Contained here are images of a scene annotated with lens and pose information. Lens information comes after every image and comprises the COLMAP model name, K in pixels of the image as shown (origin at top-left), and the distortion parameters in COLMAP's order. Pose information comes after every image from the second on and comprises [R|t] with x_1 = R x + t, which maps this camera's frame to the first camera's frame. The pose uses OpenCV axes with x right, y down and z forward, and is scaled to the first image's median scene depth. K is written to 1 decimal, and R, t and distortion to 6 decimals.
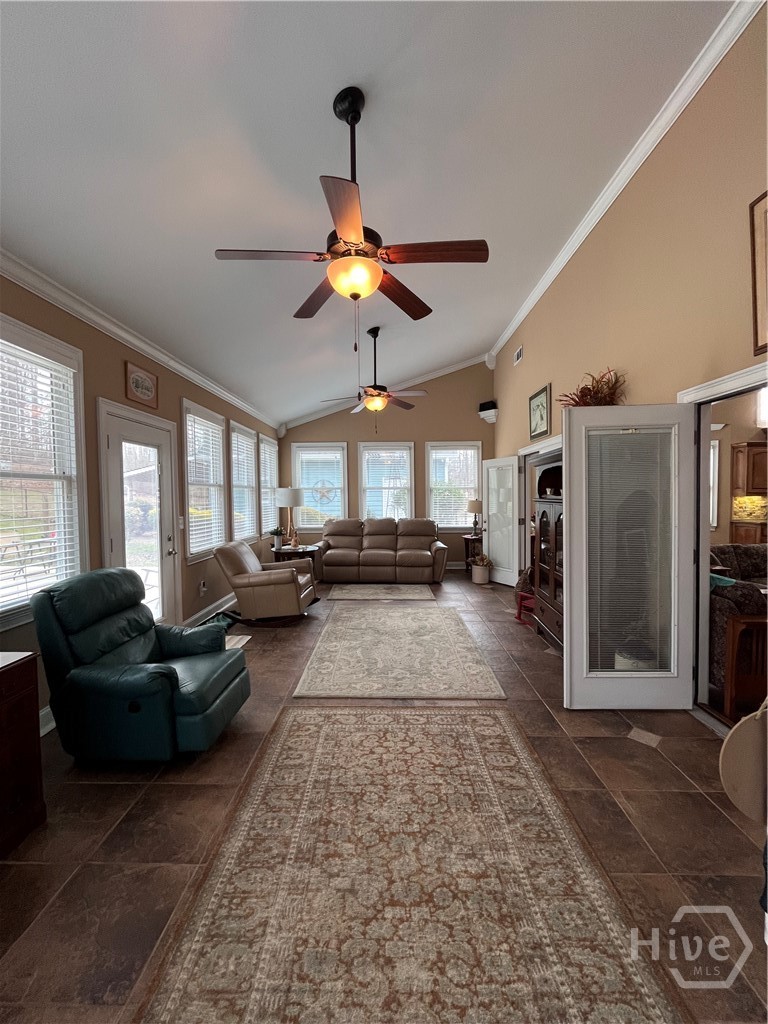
lens RADIAL K [[417.7, 0, 384.8], [0, 417.7, 508.9], [0, 0, 1]] dist [-0.001340, -0.000330]
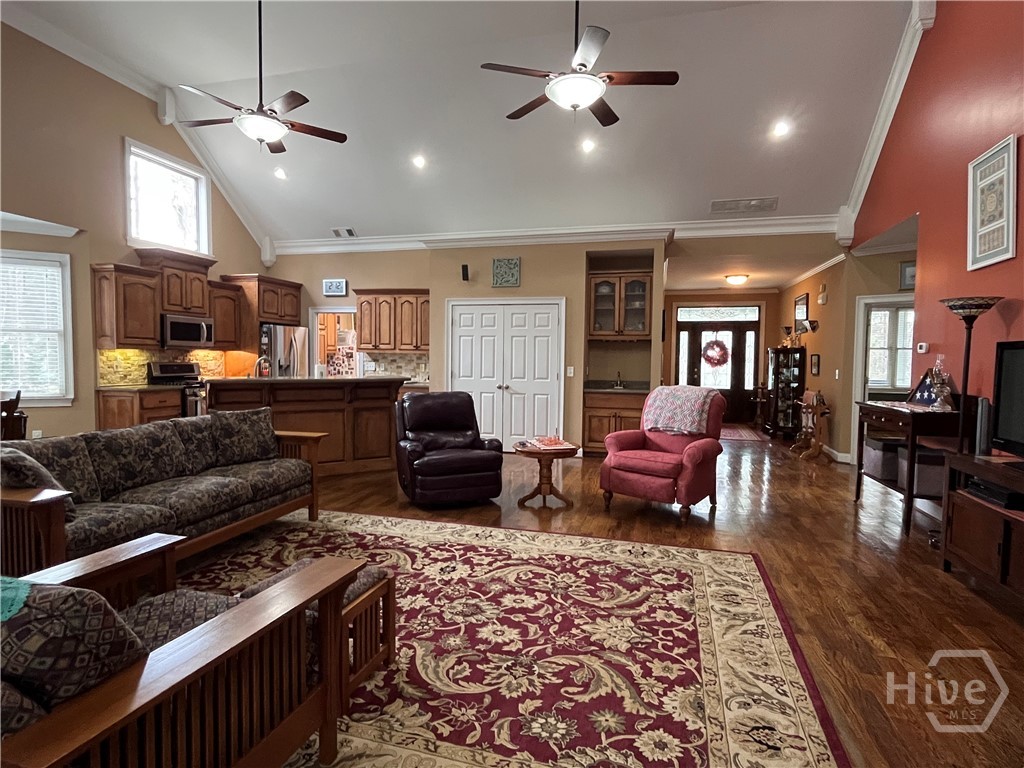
lens RADIAL K [[551.7, 0, 513.4], [0, 551.7, 383.8], [0, 0, 1]] dist [-0.000284, -0.000255]
pose [[0.247753, -0.039293, 0.968026, 0.193327], [0.021579, 0.999153, 0.035034, 0.006437], [-0.968583, 0.012209, 0.248391, 0.198454]]
